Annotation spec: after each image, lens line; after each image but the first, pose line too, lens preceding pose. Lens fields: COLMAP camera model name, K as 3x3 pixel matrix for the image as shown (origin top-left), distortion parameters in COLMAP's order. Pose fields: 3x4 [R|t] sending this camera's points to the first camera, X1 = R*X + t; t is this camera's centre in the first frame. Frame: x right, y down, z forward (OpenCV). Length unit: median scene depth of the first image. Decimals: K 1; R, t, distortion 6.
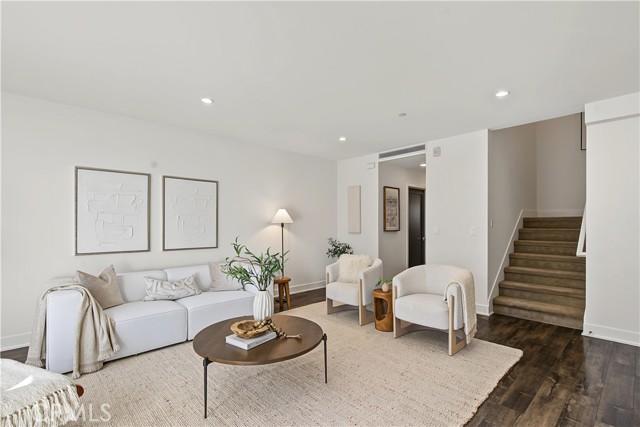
lens RADIAL K [[294.2, 0, 313.1], [0, 294.2, 225.0], [0, 0, 1]] dist [-0.001914, 0.000044]
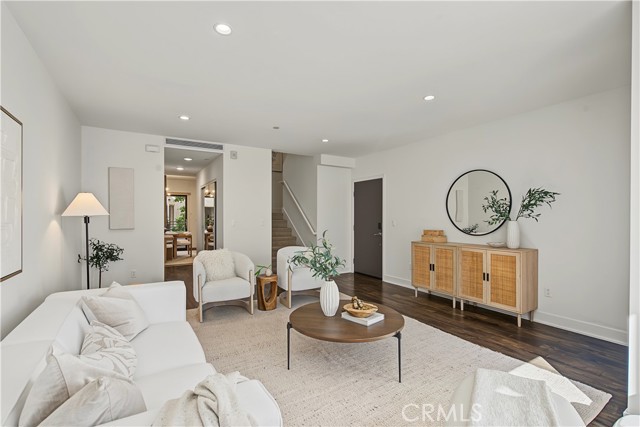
lens RADIAL K [[294.2, 0, 316.7], [0, 294.2, 216.2], [0, 0, 1]] dist [-0.001914, 0.000044]
pose [[0.181421, 0.000924, 0.983405, -0.649601], [0.006997, 0.999973, -0.002230, -0.002088], [-0.983381, 0.007285, 0.181410, 0.456996]]
